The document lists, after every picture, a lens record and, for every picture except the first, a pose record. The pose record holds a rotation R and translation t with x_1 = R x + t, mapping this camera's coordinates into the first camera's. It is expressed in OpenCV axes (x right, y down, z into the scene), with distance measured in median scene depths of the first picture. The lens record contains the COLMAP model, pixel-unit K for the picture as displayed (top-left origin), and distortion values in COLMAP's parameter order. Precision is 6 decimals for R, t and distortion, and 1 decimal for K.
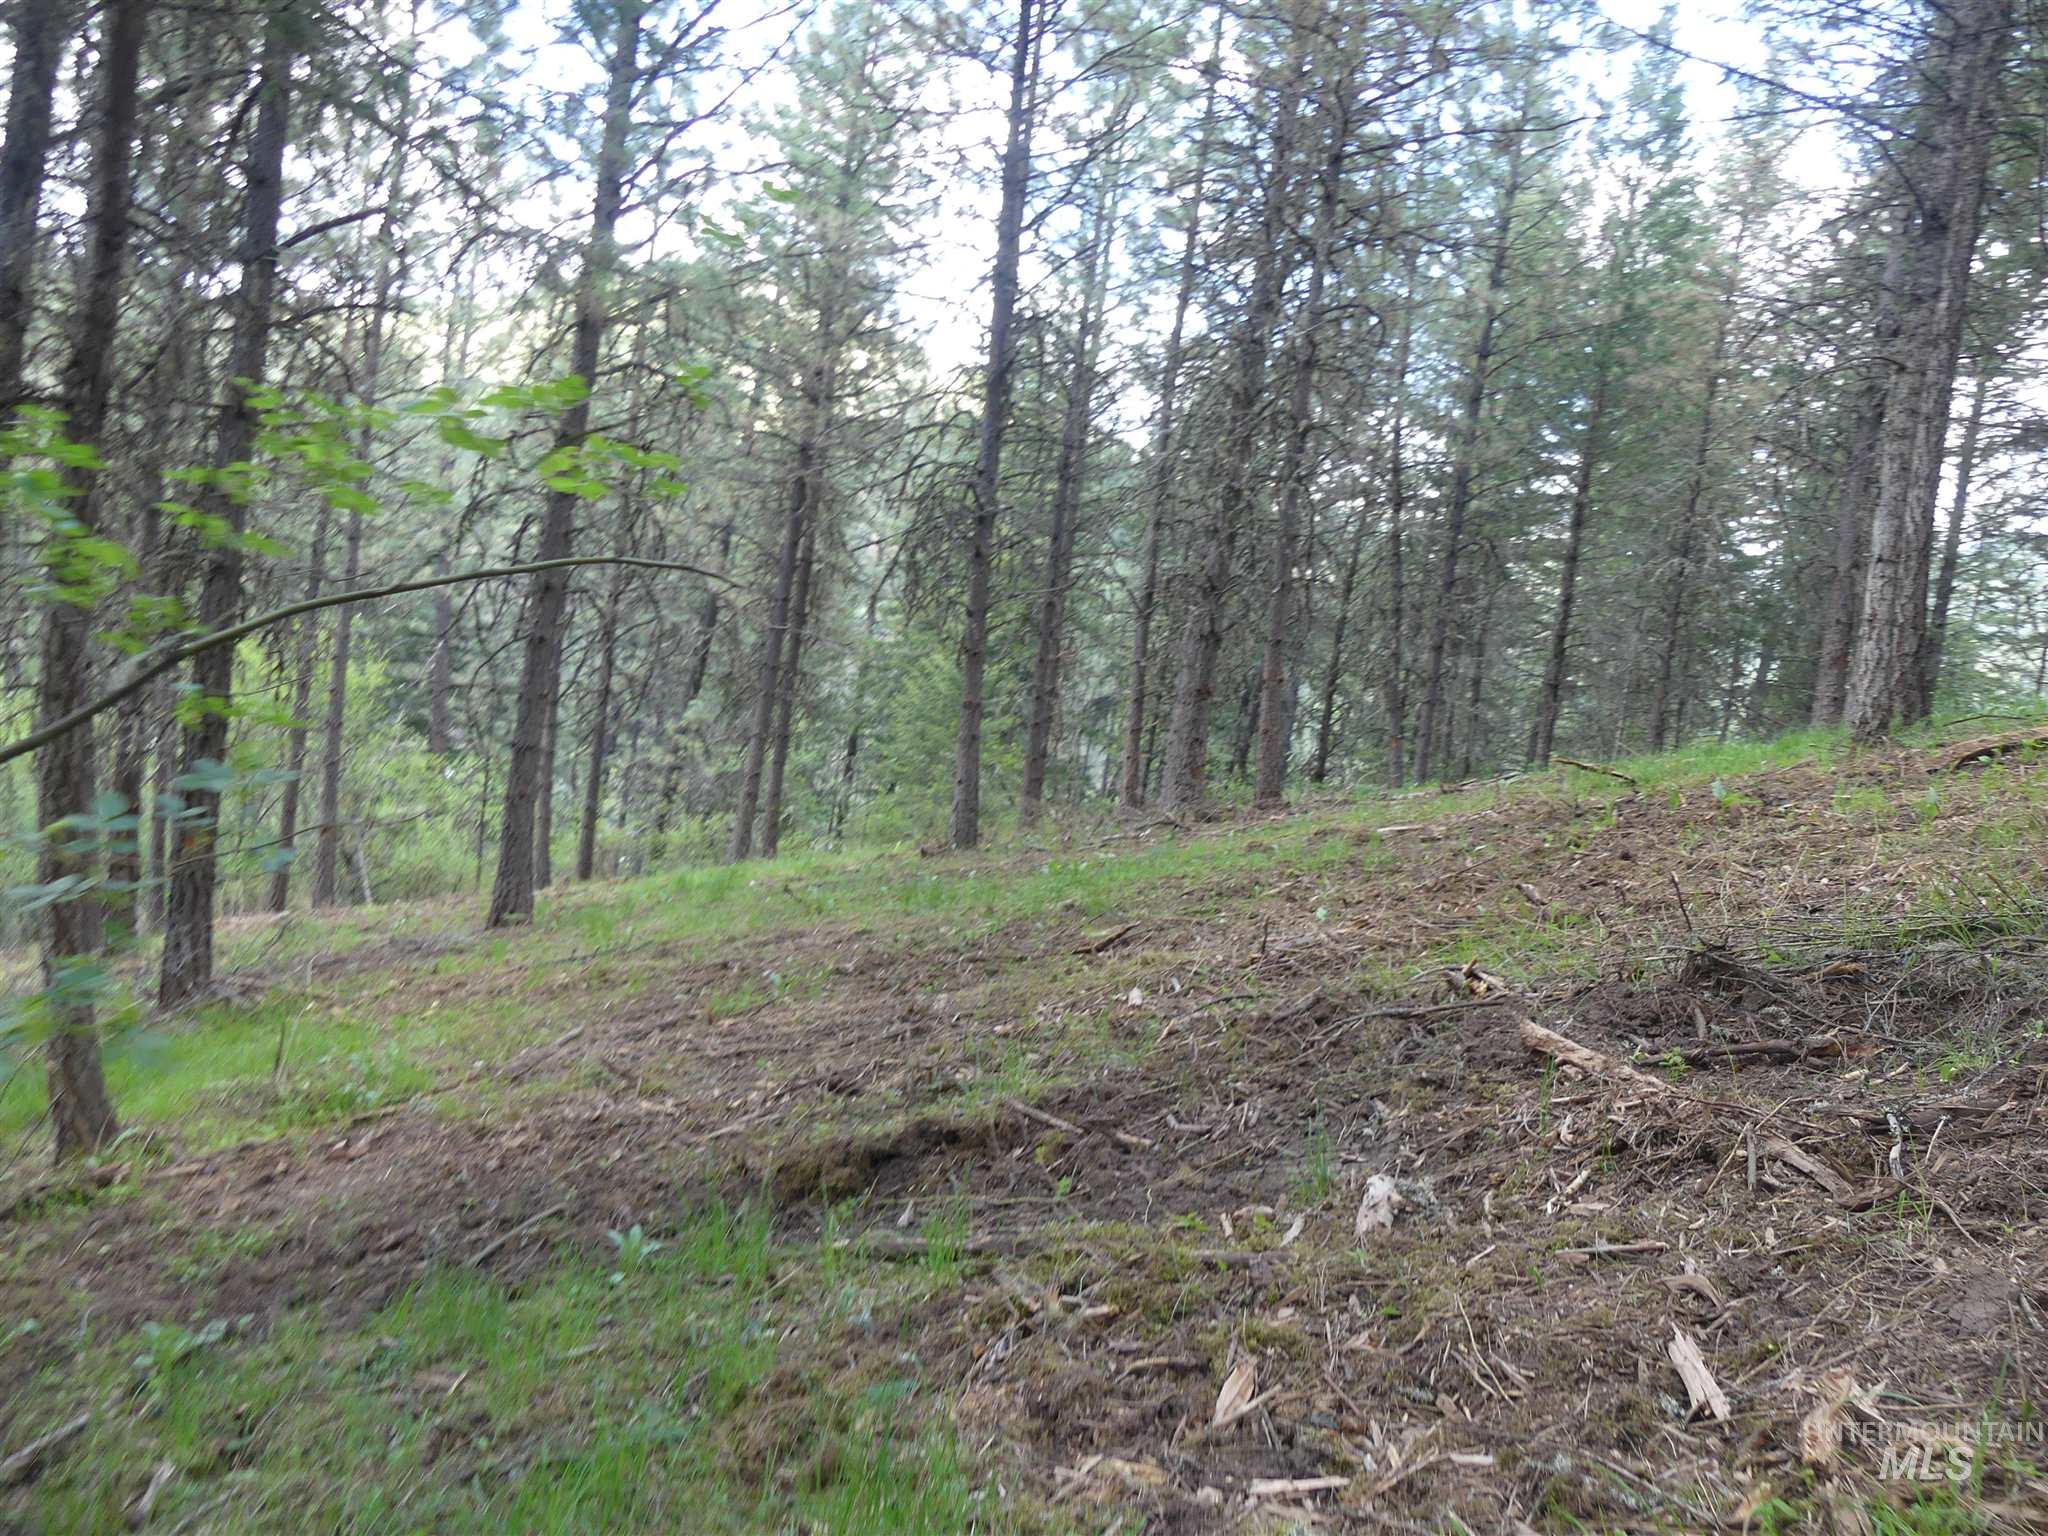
lens RADIAL K [[1470.4, 0, 1024.0], [0, 1470.4, 768.0], [0, 0, 1]] dist [-0.000167, -0.001494]
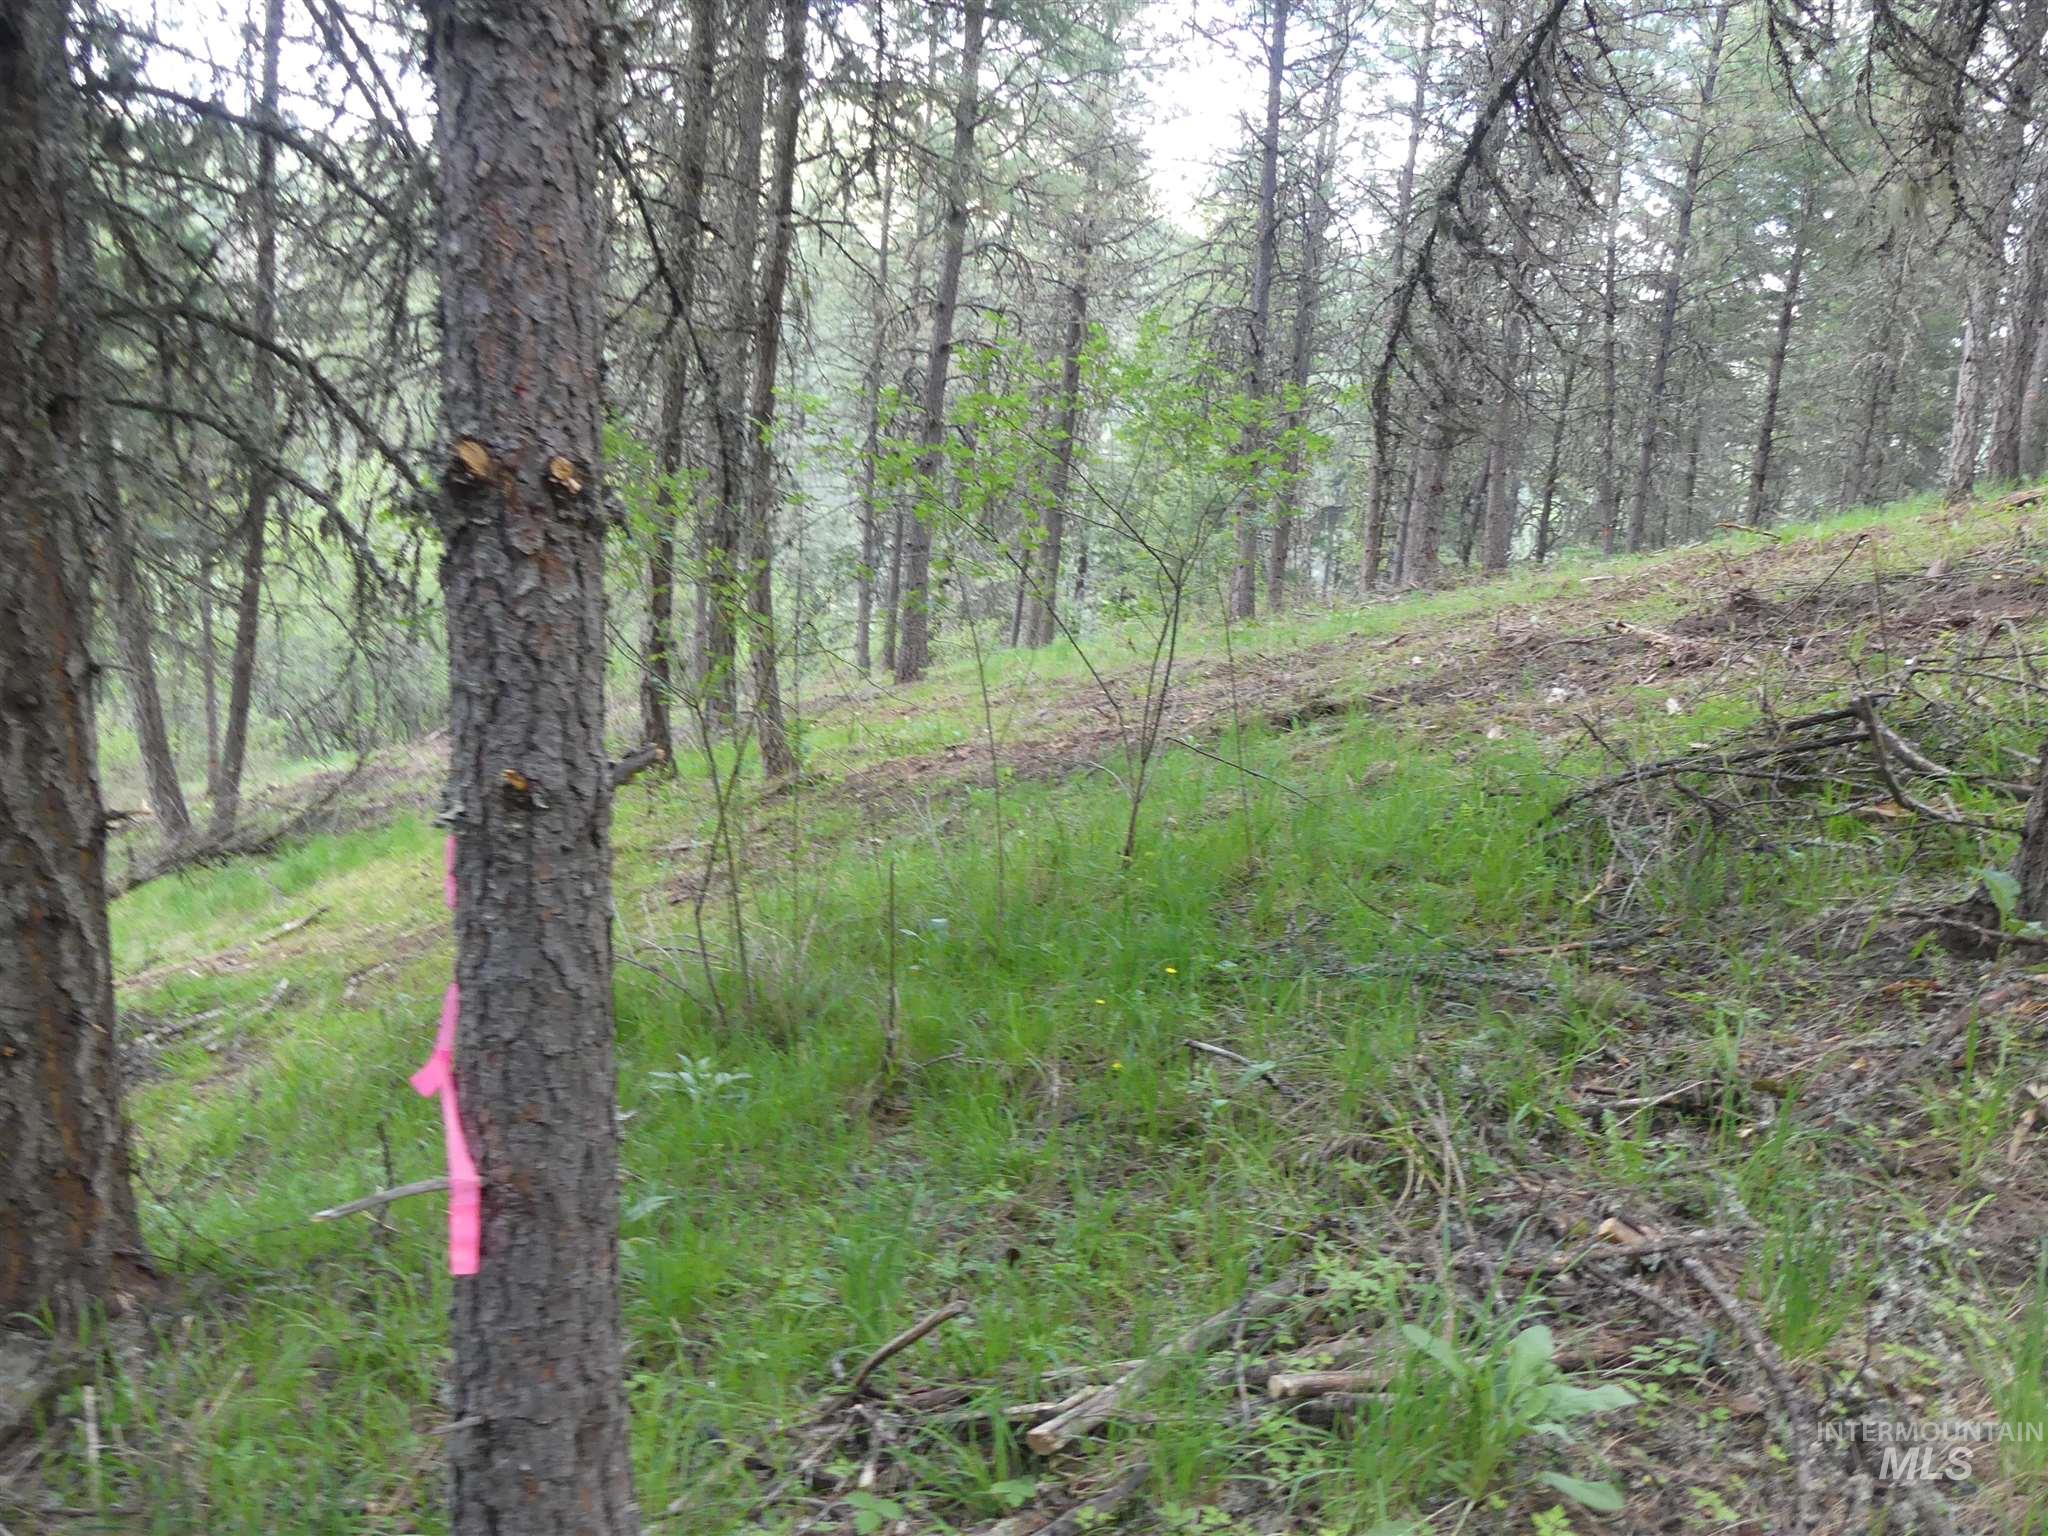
lens RADIAL K [[1531.2, 0, 1024.0], [0, 1531.2, 768.0], [0, 0, 1]] dist [-0.012131, 0.003332]
pose [[0.991664, -0.015967, -0.127857, -0.043324], [0.029925, 0.993700, 0.108001, 0.023073], [0.125327, -0.110927, 0.985895, -0.229483]]
